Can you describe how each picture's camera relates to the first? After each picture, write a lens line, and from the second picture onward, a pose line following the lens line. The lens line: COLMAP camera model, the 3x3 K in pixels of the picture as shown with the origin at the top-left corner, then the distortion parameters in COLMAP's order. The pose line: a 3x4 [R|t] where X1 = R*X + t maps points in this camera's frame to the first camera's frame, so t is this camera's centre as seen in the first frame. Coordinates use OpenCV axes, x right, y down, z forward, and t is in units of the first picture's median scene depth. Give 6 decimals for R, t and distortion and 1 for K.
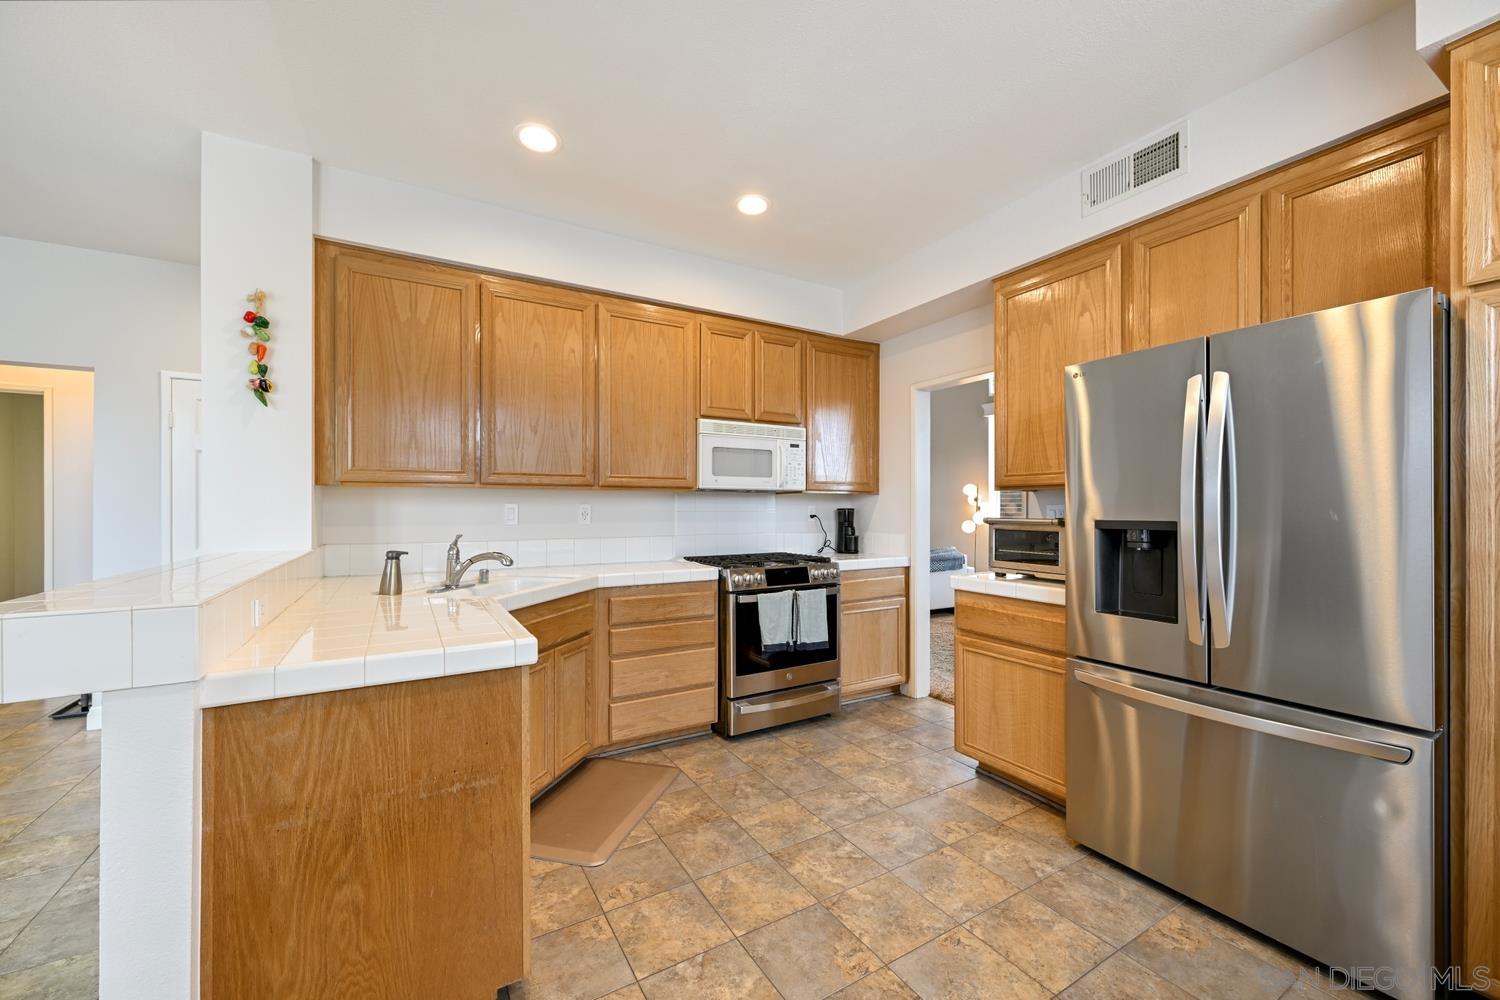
lens RADIAL K [[585.2, 0, 750.4], [0, 585.2, 506.3], [0, 0, 1]] dist [-0.003011, -0.000289]
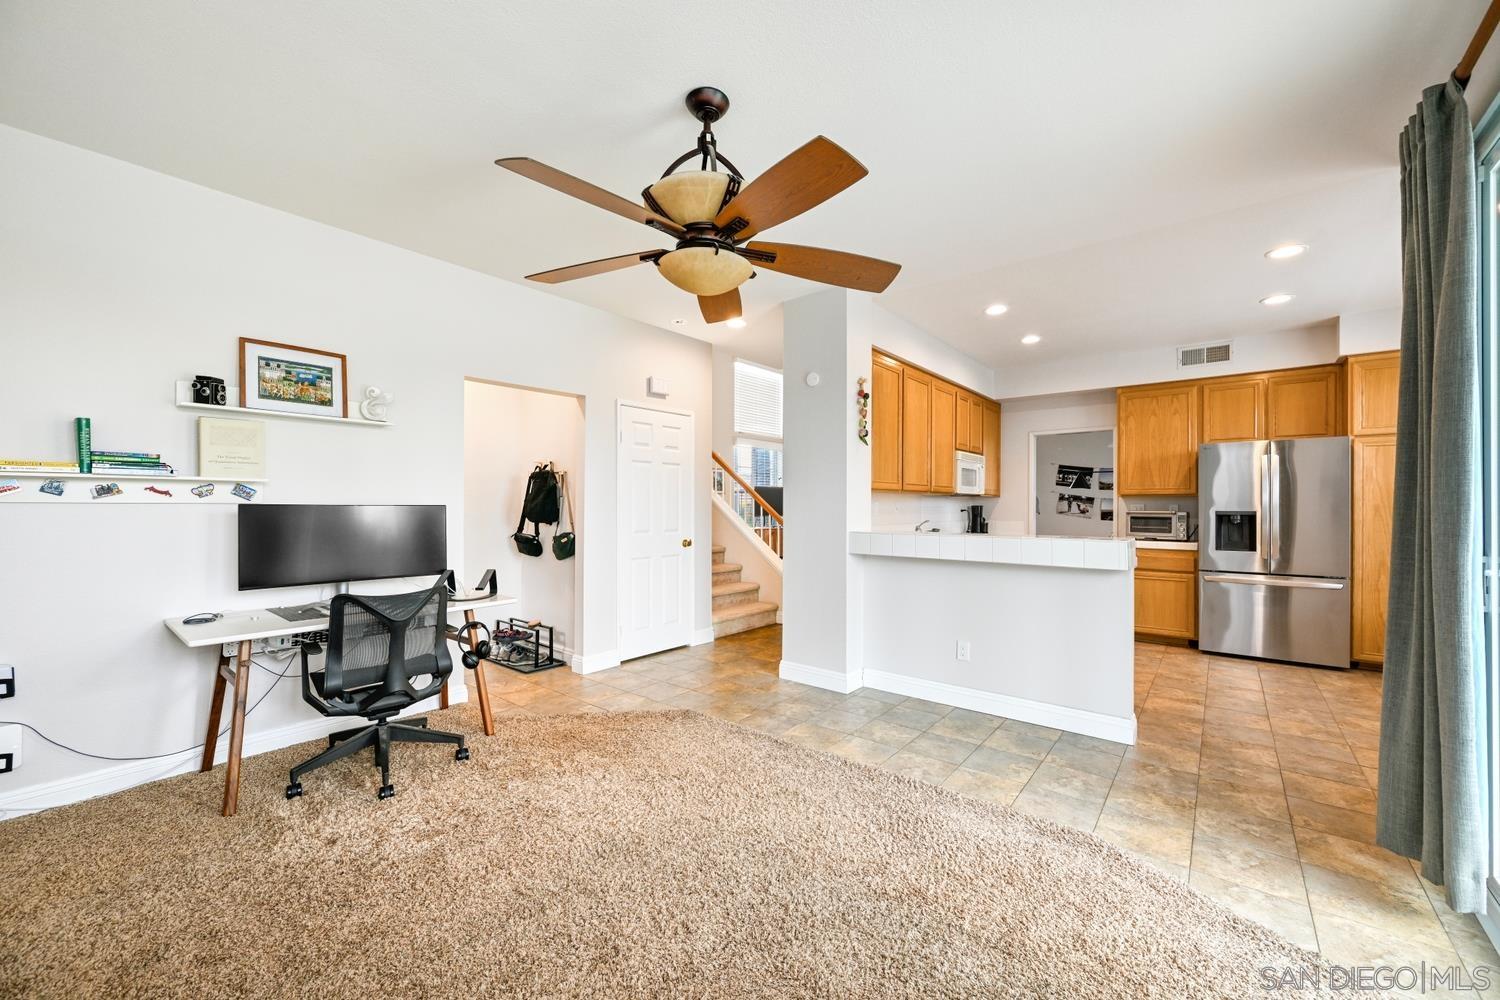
lens RADIAL K [[585.2, 0, 754.3], [0, 585.2, 501.3], [0, 0, 1]] dist [-0.003011, -0.000289]
pose [[0.935639, 0.005106, 0.352922, -1.744302], [-0.004202, 0.999986, -0.003327, 0.000430], [-0.352934, 0.001630, 0.935647, -0.480851]]
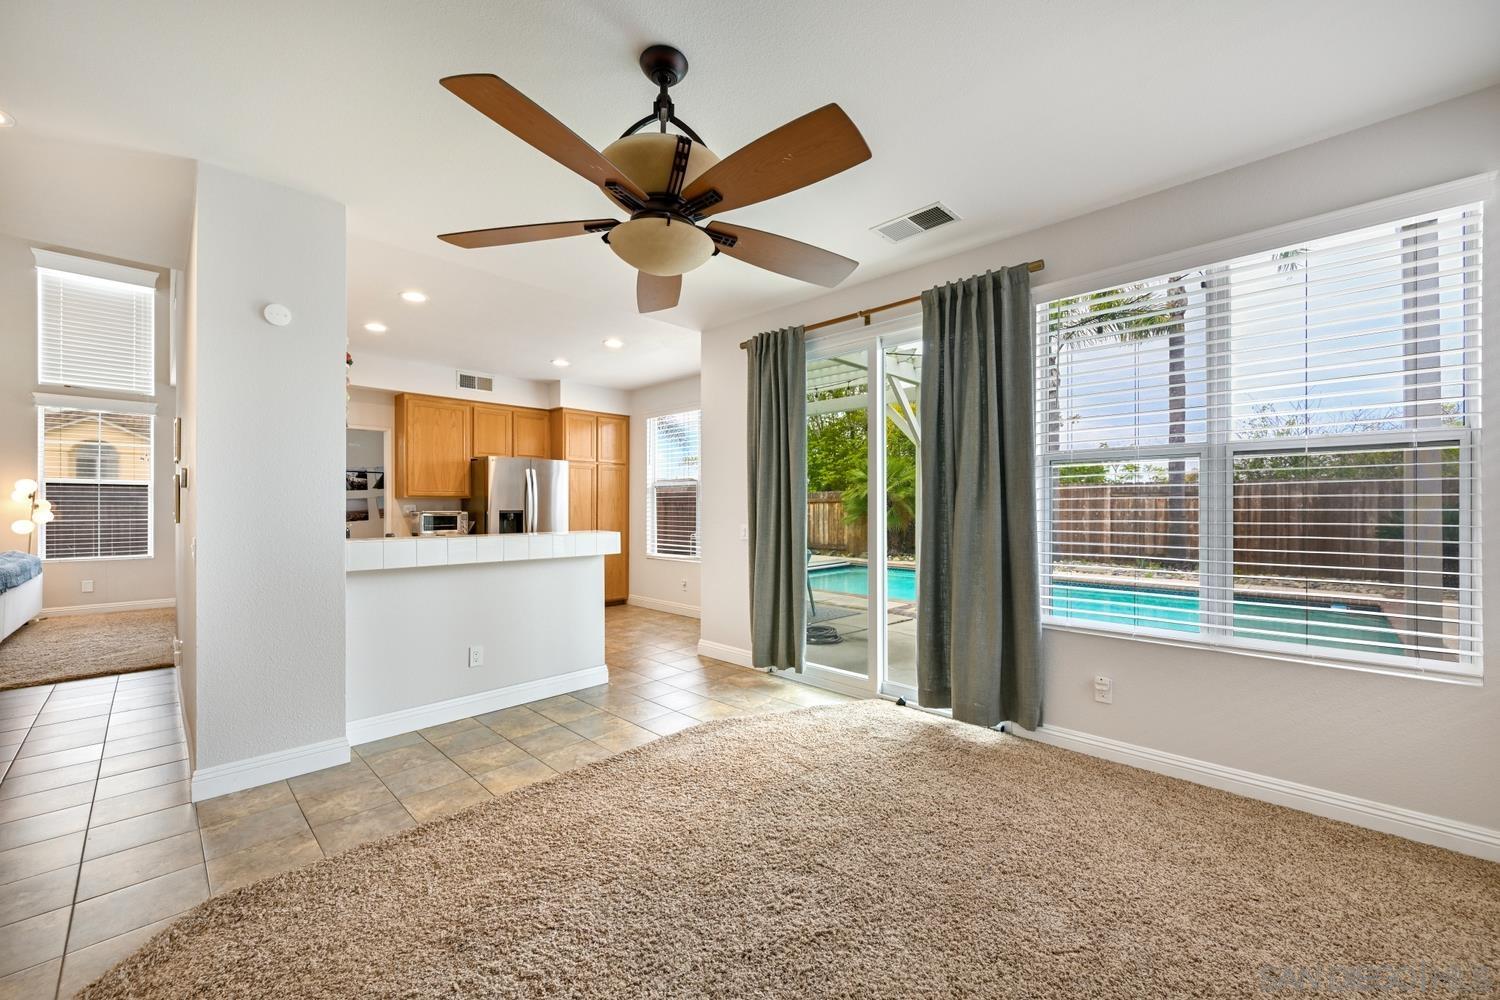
lens RADIAL K [[585.2, 0, 754.8], [0, 585.2, 503.0], [0, 0, 1]] dist [-0.003011, -0.000289]
pose [[-0.270229, 0.005402, 0.962781, -2.315138], [-0.001393, 0.999981, -0.006002, 0.003112], [-0.962795, -0.002963, -0.270216, 0.484494]]
